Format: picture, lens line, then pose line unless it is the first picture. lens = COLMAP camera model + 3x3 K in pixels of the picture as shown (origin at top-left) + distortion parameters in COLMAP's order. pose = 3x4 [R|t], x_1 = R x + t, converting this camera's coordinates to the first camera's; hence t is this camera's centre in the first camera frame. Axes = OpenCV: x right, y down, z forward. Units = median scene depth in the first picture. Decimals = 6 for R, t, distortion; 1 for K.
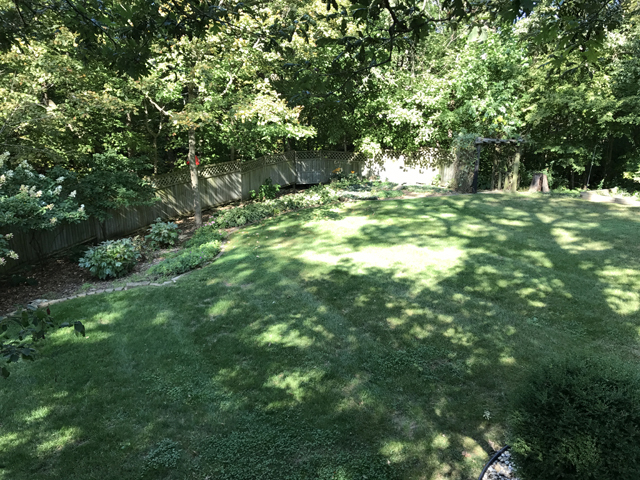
lens RADIAL K [[528.0, 0, 319.4], [0, 528.0, 237.0], [0, 0, 1]] dist [0.034155, -0.035515]
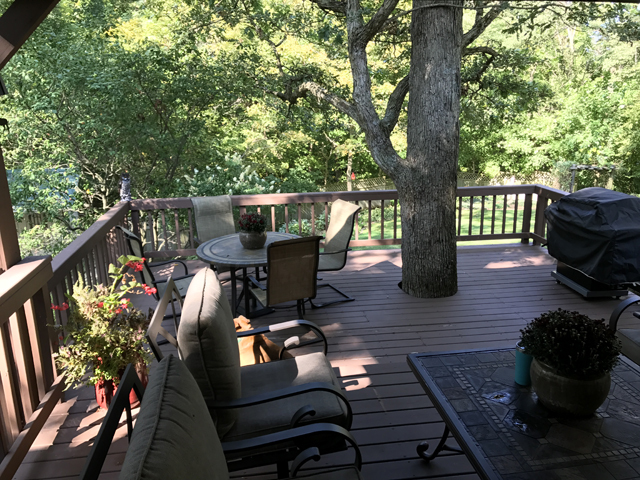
lens RADIAL K [[528.0, 0, 319.5], [0, 528.0, 243.8], [0, 0, 1]] dist [0.034155, -0.035515]
pose [[0.950458, 0.070518, -0.302749, 0.118310], [-0.078579, 0.996802, -0.014513, 0.062465], [0.300757, 0.037583, 0.952960, -0.355755]]
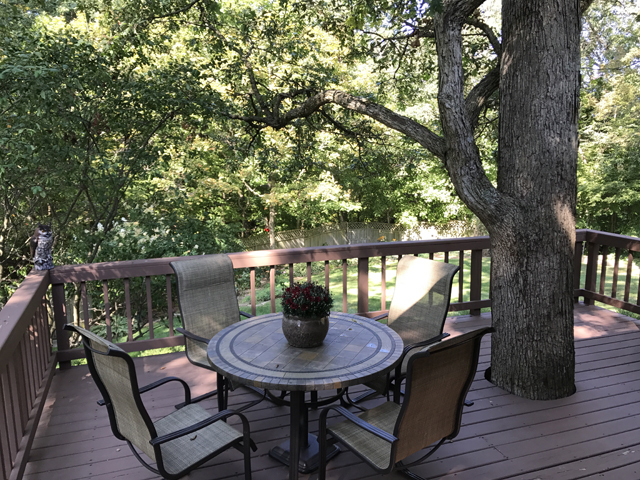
lens RADIAL K [[528.0, 0, 318.5], [0, 528.0, 239.4], [0, 0, 1]] dist [0.034155, -0.035515]
pose [[0.994786, 0.014556, -0.100937, 0.015315], [-0.028089, 0.990585, -0.133986, 0.052671], [0.098036, 0.136123, 0.985829, -0.258388]]
